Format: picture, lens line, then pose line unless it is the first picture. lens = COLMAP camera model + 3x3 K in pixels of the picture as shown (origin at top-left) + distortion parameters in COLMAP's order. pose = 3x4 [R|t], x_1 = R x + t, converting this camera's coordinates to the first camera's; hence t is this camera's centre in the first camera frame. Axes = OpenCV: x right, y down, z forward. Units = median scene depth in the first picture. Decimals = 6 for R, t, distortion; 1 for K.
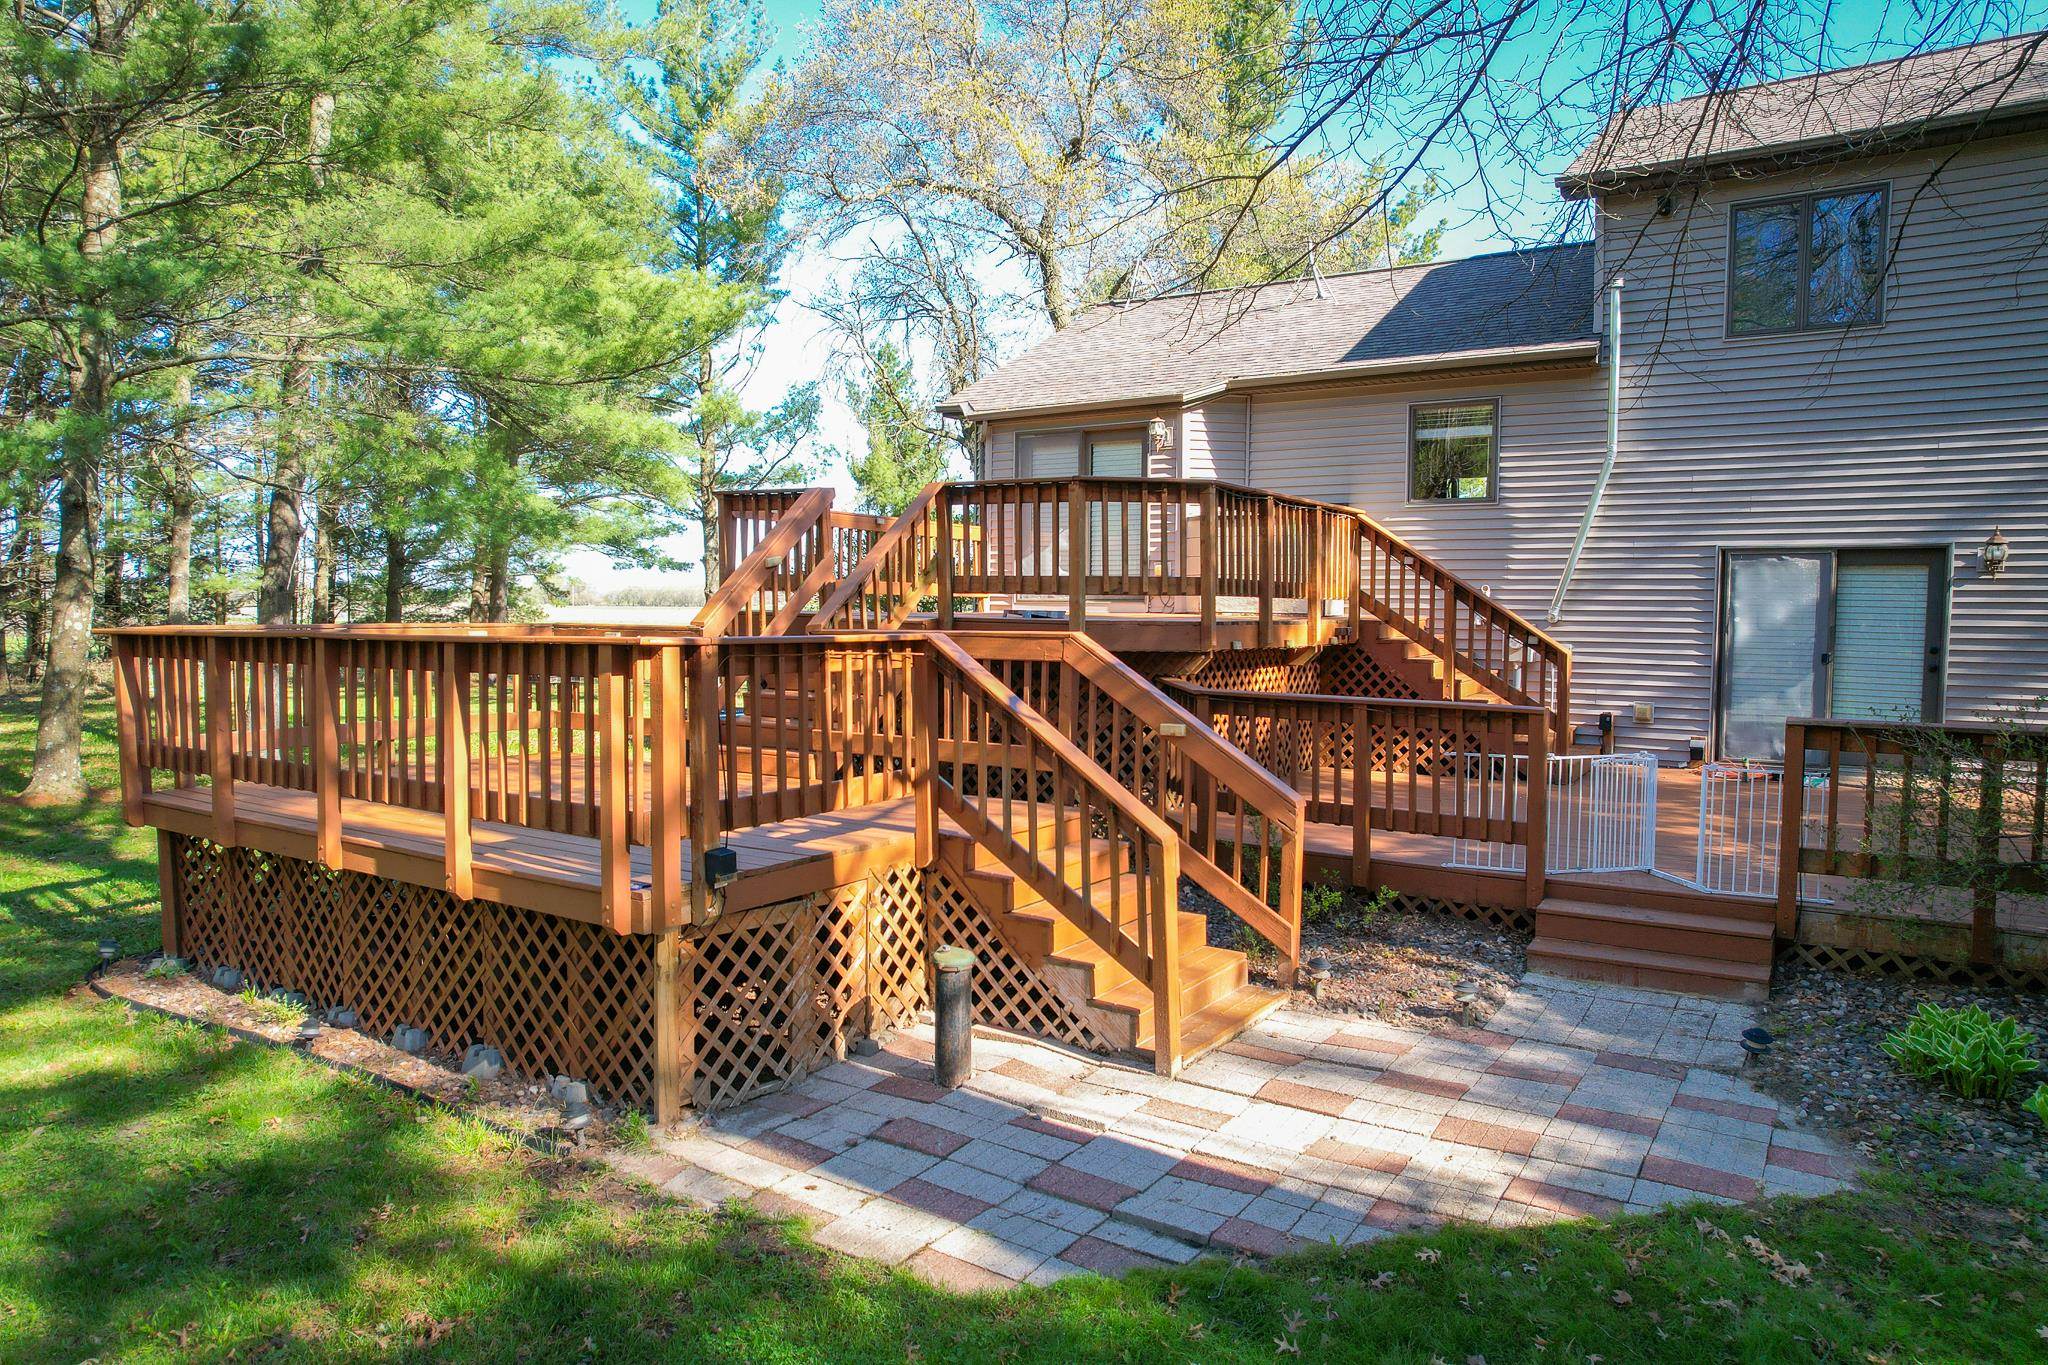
lens RADIAL K [[1308.0, 0, 1027.3], [0, 1308.0, 667.9], [0, 0, 1]] dist [-0.055617, 0.040022]
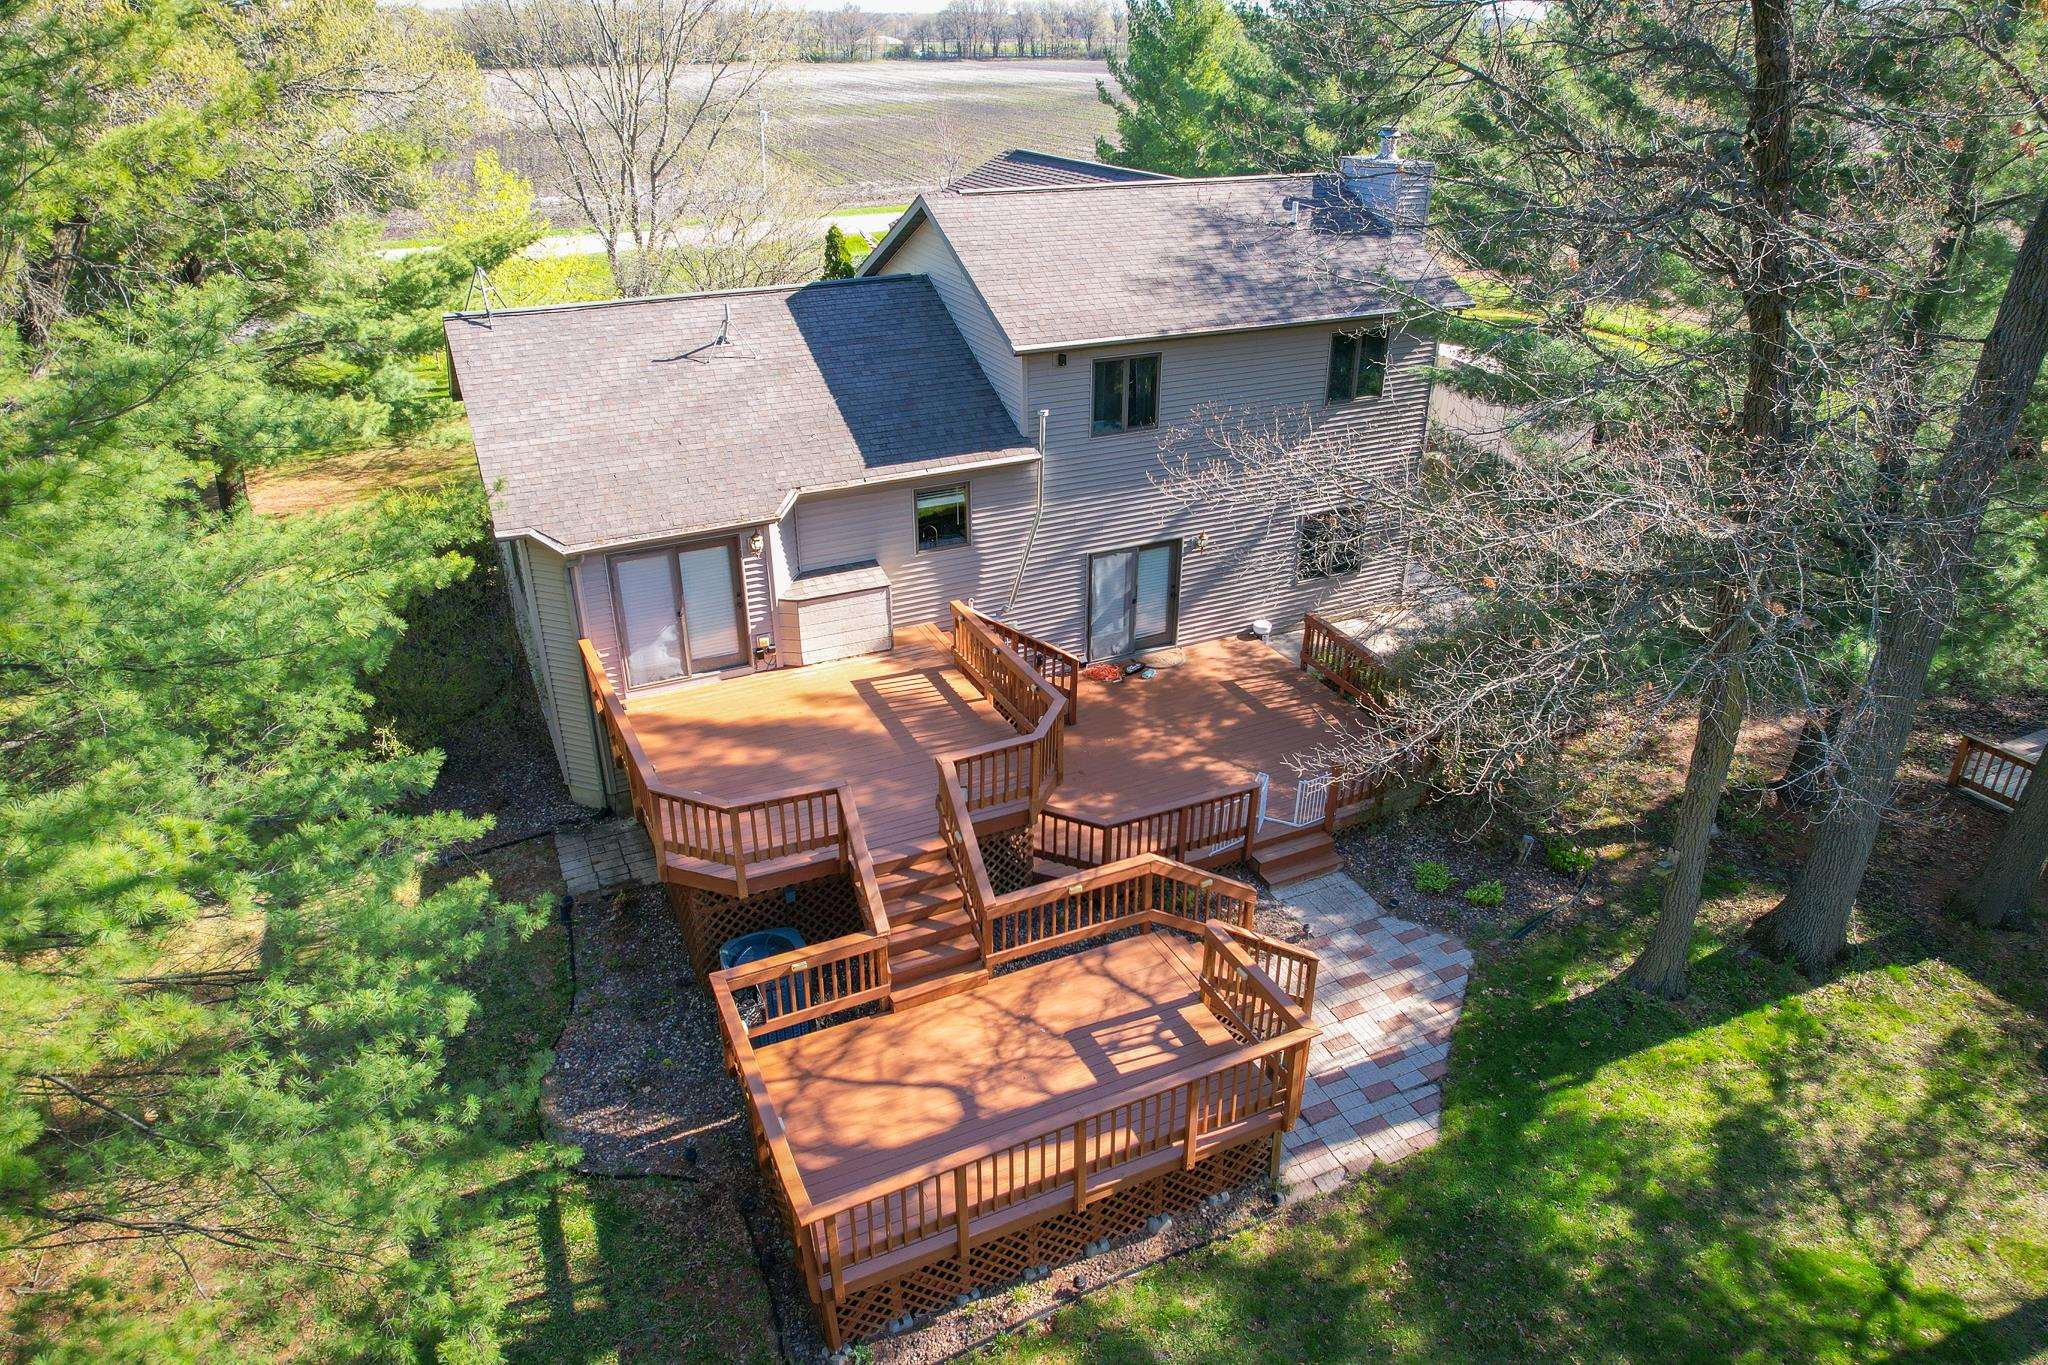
lens RADIAL K [[1308.0, 0, 1021.4], [0, 1308.0, 679.0], [0, 0, 1]] dist [-0.055617, 0.040022]
pose [[0.520081, -0.395803, 0.756872, -1.691334], [0.048231, 0.898342, 0.436642, -1.326859], [-0.852754, -0.190584, 0.486301, 0.342078]]
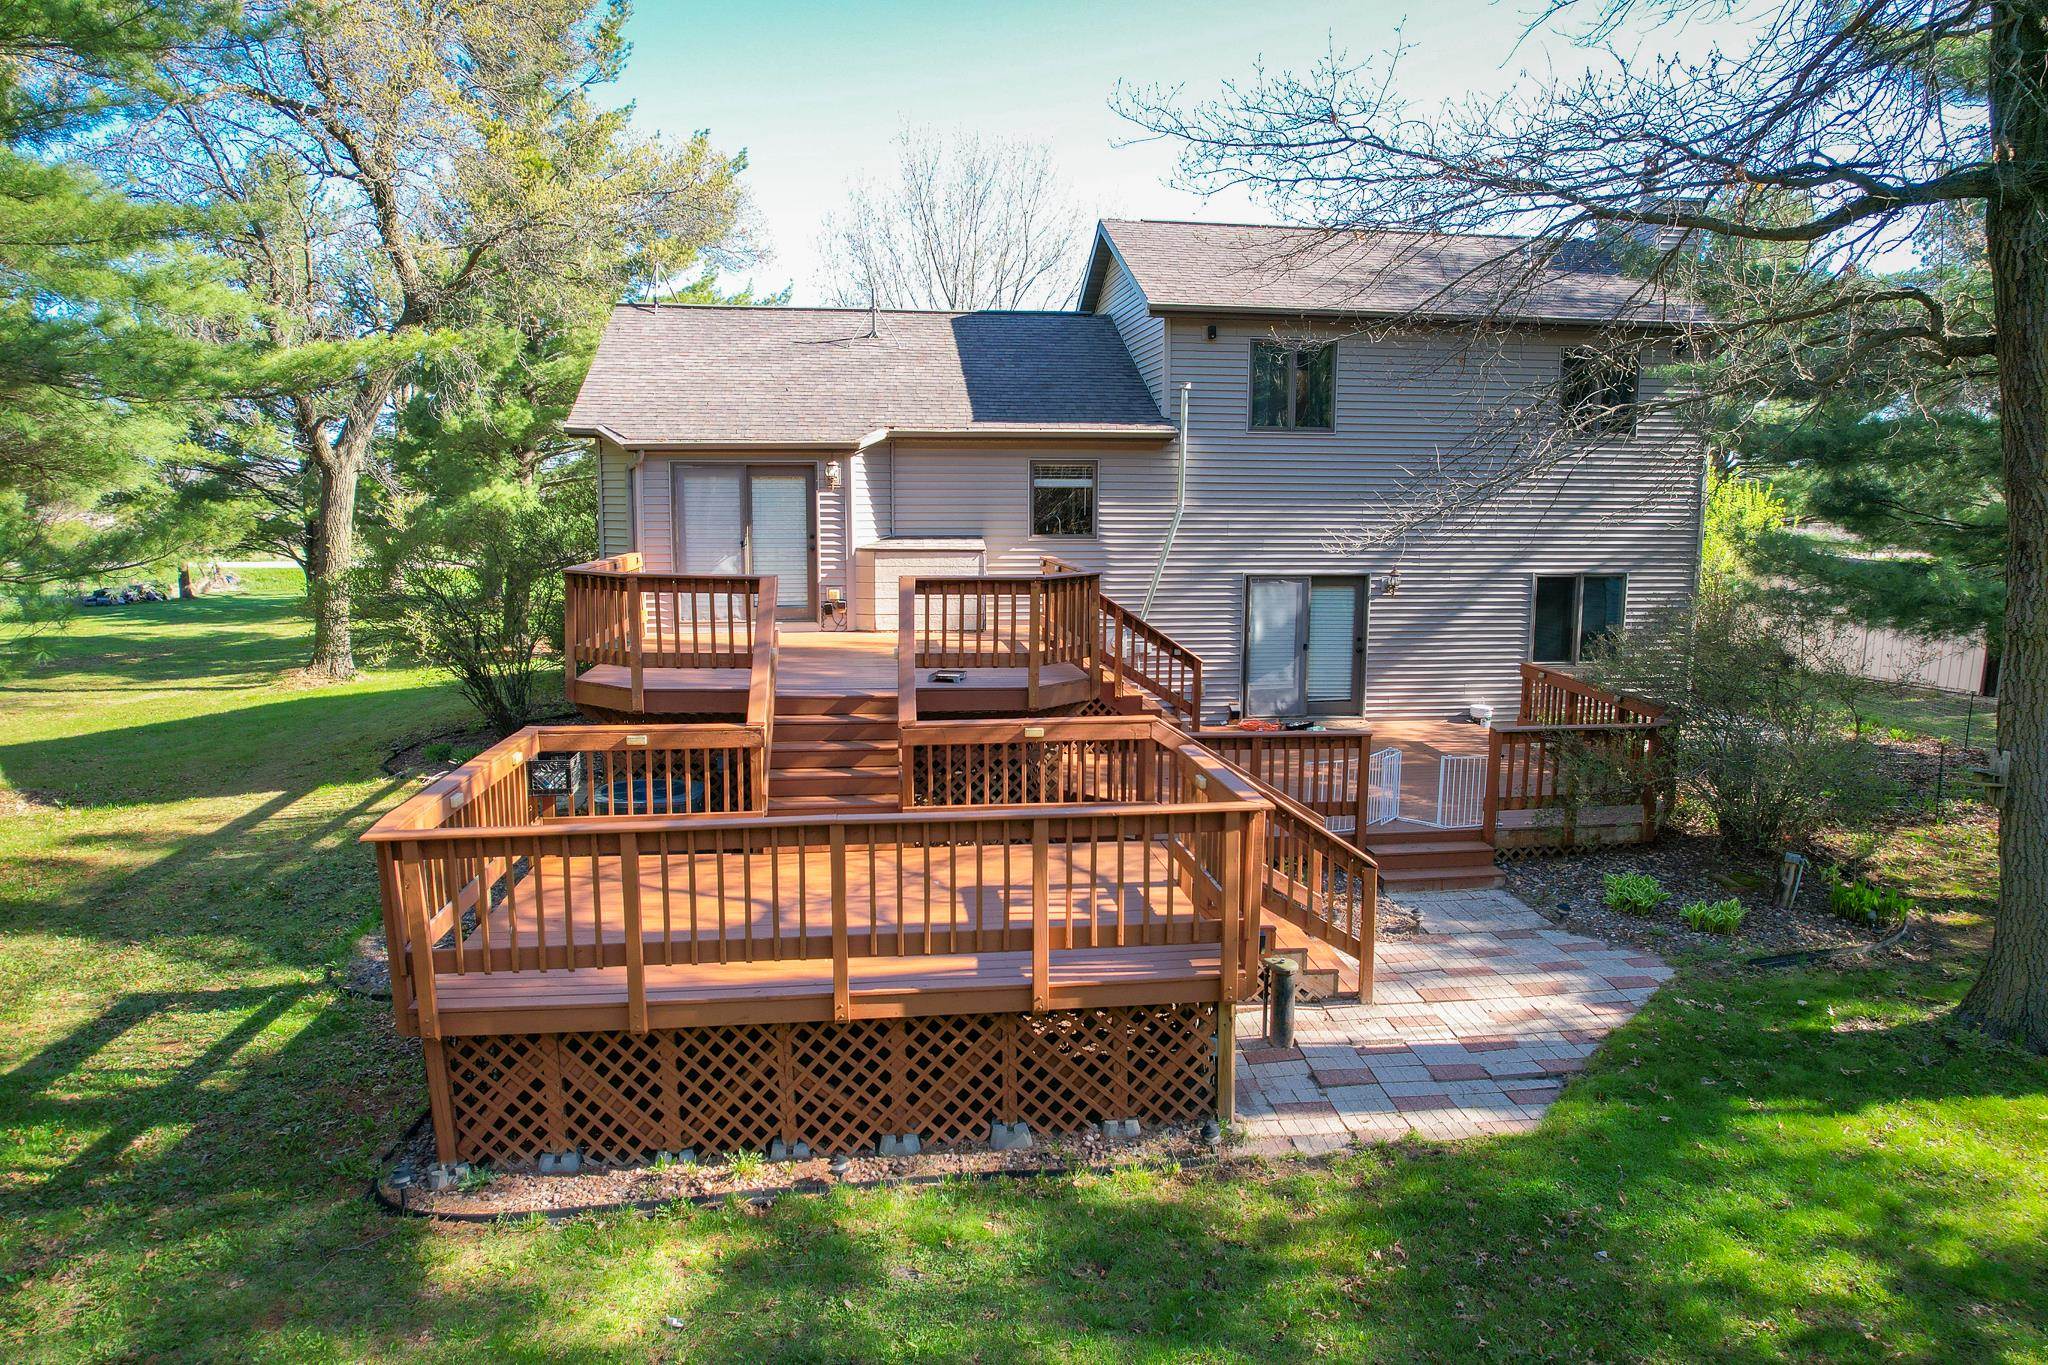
lens RADIAL K [[1308.0, 0, 1028.4], [0, 1308.0, 680.5], [0, 0, 1]] dist [-0.055617, 0.040022]
pose [[0.758163, -0.097479, 0.644738, -1.146974], [0.034018, 0.993329, 0.110180, -0.268520], [-0.651177, -0.061602, 0.756421, 0.052131]]
